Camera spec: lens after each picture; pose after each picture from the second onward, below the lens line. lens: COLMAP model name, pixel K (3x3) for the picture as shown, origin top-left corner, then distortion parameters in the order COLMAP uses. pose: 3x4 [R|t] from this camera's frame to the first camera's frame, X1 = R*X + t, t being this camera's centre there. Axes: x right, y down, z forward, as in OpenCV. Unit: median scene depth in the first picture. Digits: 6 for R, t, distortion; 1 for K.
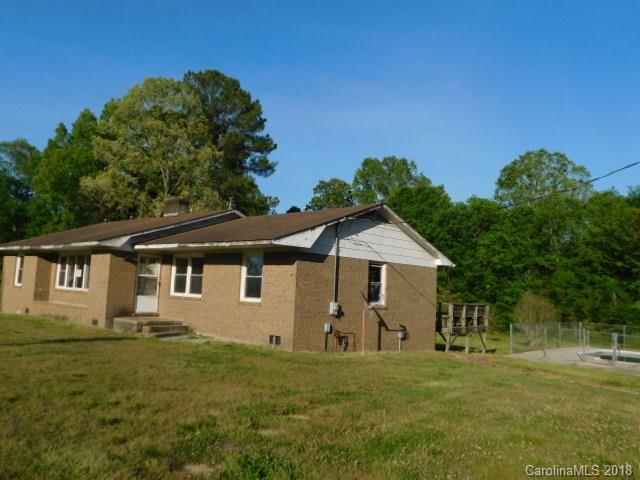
lens RADIAL K [[520.5, 0, 315.6], [0, 520.5, 226.0], [0, 0, 1]] dist [-0.007047, 0.000209]
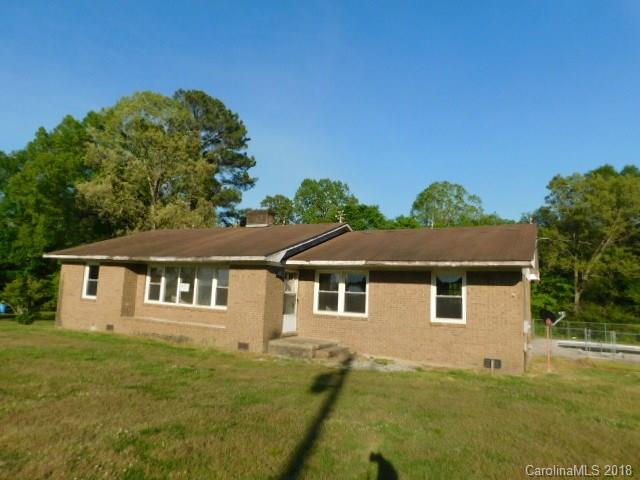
lens RADIAL K [[421.3, 0, 320.0], [0, 421.3, 240.0], [0, 0, 1]] dist [-0.078901, 0.062178]
pose [[0.968614, 0.025233, 0.247287, -0.384551], [-0.028535, 0.999545, 0.009779, -0.005546], [-0.246928, -0.016528, 0.968893, 0.222882]]
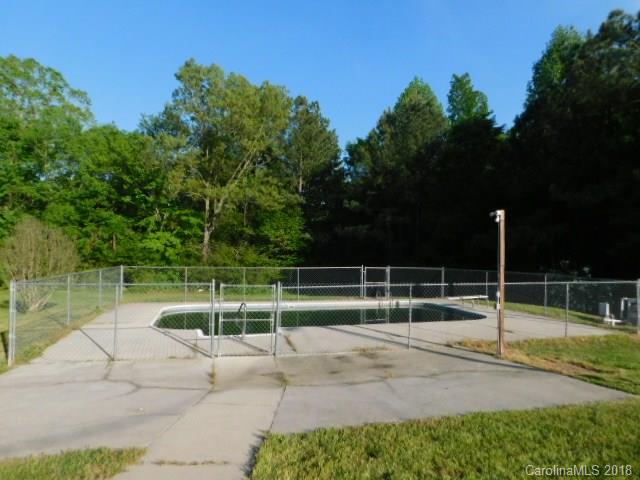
lens RADIAL K [[421.3, 0, 320.0], [0, 421.3, 240.0], [0, 0, 1]] dist [-0.078901, 0.062178]
pose [[0.486243, -0.015288, 0.873690, 0.282268], [-0.102484, 0.991949, 0.074393, 0.131512], [-0.867793, -0.125712, 0.480761, 0.837503]]
